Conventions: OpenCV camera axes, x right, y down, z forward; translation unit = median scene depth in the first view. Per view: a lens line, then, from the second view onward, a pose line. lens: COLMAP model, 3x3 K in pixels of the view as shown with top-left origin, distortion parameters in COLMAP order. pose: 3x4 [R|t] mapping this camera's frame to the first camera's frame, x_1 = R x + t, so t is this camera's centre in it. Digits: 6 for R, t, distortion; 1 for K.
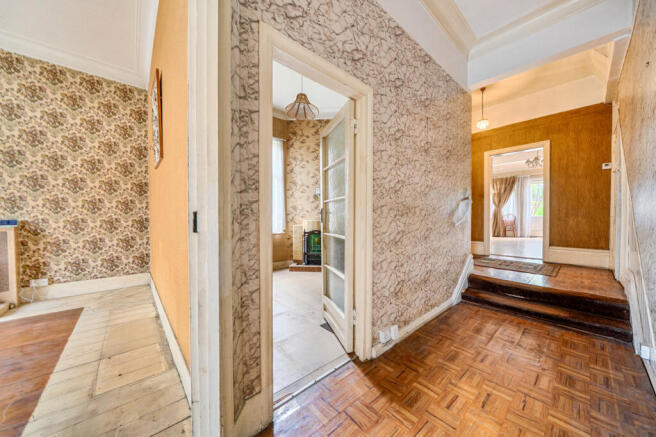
lens RADIAL K [[225.2, 0, 329.2], [0, 225.2, 219.4], [0, 0, 1]] dist [-0.007621, 0.000307]
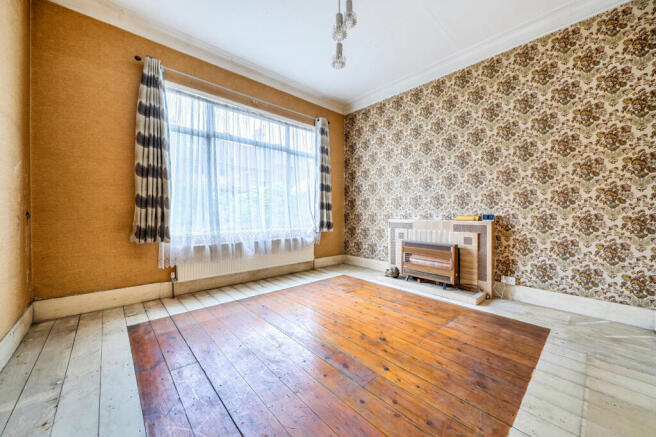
lens RADIAL K [[245.9, 0, 331.0], [0, 245.9, 216.8], [0, 0, 1]] dist [-0.006321, 0.000129]
pose [[0.014358, 0.020300, -0.999691, -0.266576], [-0.013893, 0.999701, 0.020100, -0.000789], [0.999800, 0.013600, 0.014636, 0.218664]]
